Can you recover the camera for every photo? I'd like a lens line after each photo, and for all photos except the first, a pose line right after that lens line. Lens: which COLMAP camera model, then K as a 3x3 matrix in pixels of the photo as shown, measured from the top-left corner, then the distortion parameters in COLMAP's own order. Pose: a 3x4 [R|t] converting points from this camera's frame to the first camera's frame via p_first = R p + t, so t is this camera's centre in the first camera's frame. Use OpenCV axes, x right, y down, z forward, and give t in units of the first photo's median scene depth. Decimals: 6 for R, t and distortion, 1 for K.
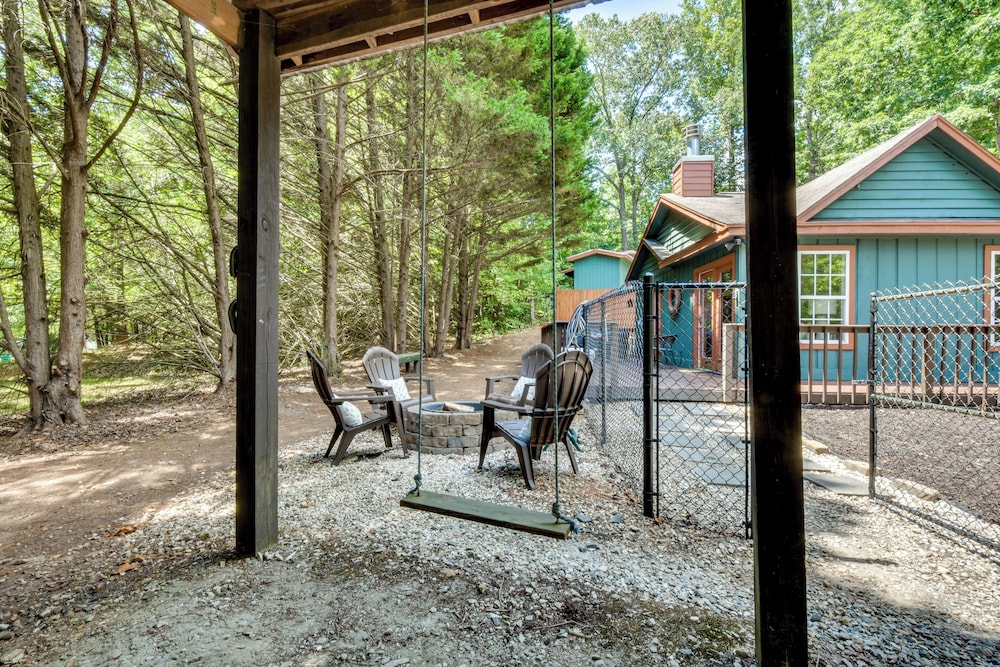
lens RADIAL K [[467.3, 0, 500.0], [0, 467.3, 333.5], [0, 0, 1]] dist [0.044562, -0.020635]
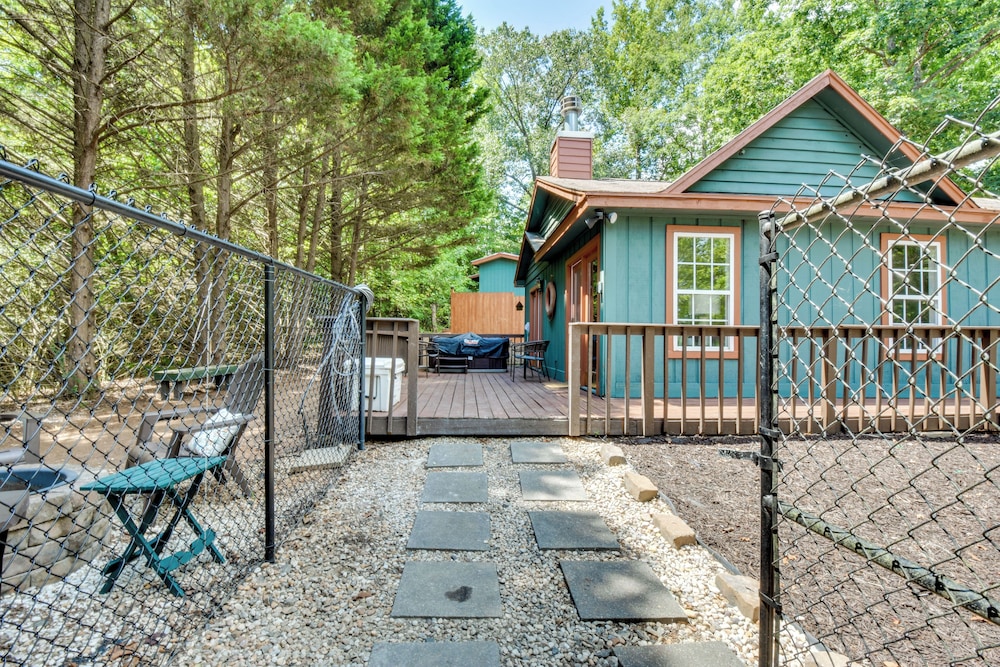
lens RADIAL K [[449.0, 0, 500.0], [0, 449.0, 333.5], [0, 0, 1]] dist [0.032652, -0.017041]
pose [[0.989711, 0.001679, 0.143070, 0.237245], [0.000931, 0.999834, -0.018177, 0.006288], [-0.143077, 0.018123, 0.989546, 0.306724]]
